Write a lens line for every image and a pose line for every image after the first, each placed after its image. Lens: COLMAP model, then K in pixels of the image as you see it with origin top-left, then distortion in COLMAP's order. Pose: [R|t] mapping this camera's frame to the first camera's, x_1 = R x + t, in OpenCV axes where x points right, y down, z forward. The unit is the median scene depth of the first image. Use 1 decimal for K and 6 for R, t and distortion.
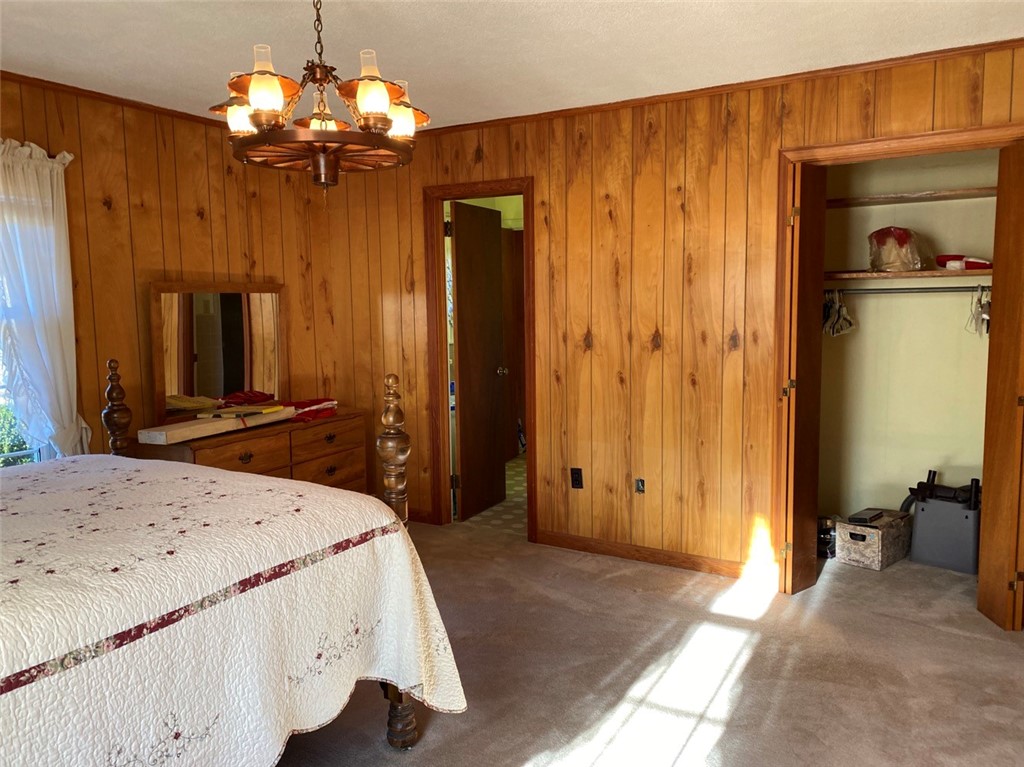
lens RADIAL K [[774.1, 0, 511.0], [0, 774.1, 395.1], [0, 0, 1]] dist [-0.002461, -0.003776]
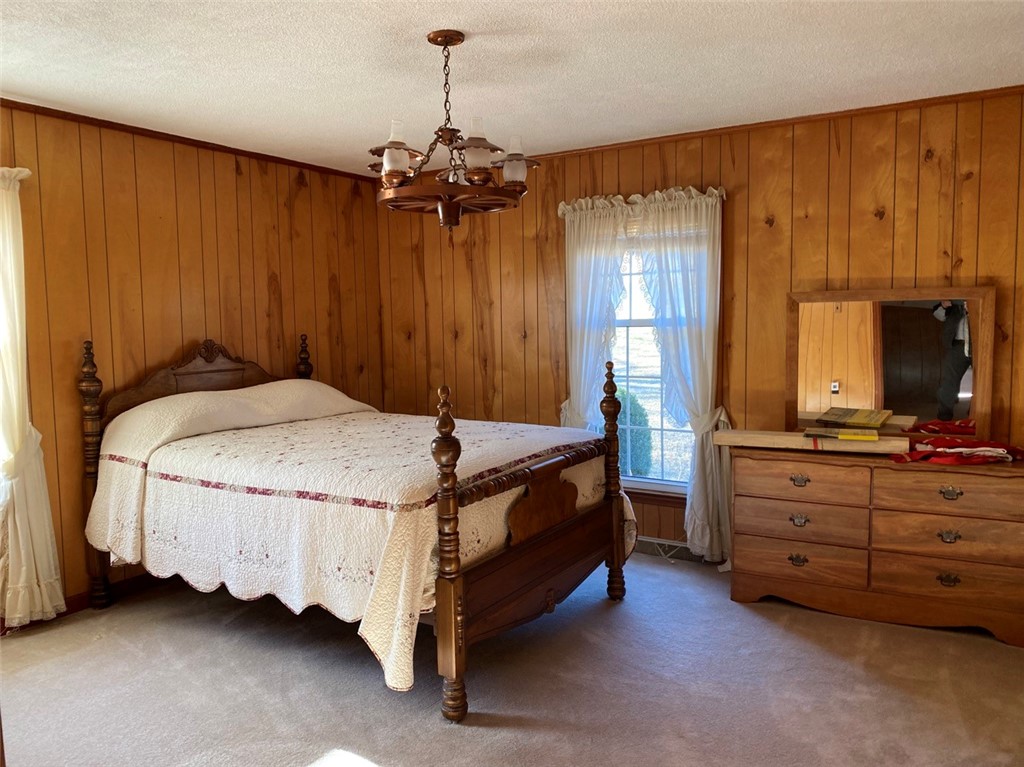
lens RADIAL K [[782.5, 0, 512.0], [0, 782.5, 383.5], [0, 0, 1]] dist [0.030463, -0.002501]
pose [[-0.003426, 0.098732, -0.995108, 0.583065], [-0.104202, 0.989661, 0.098551, -0.090537], [0.994550, 0.104030, 0.006898, 0.633860]]
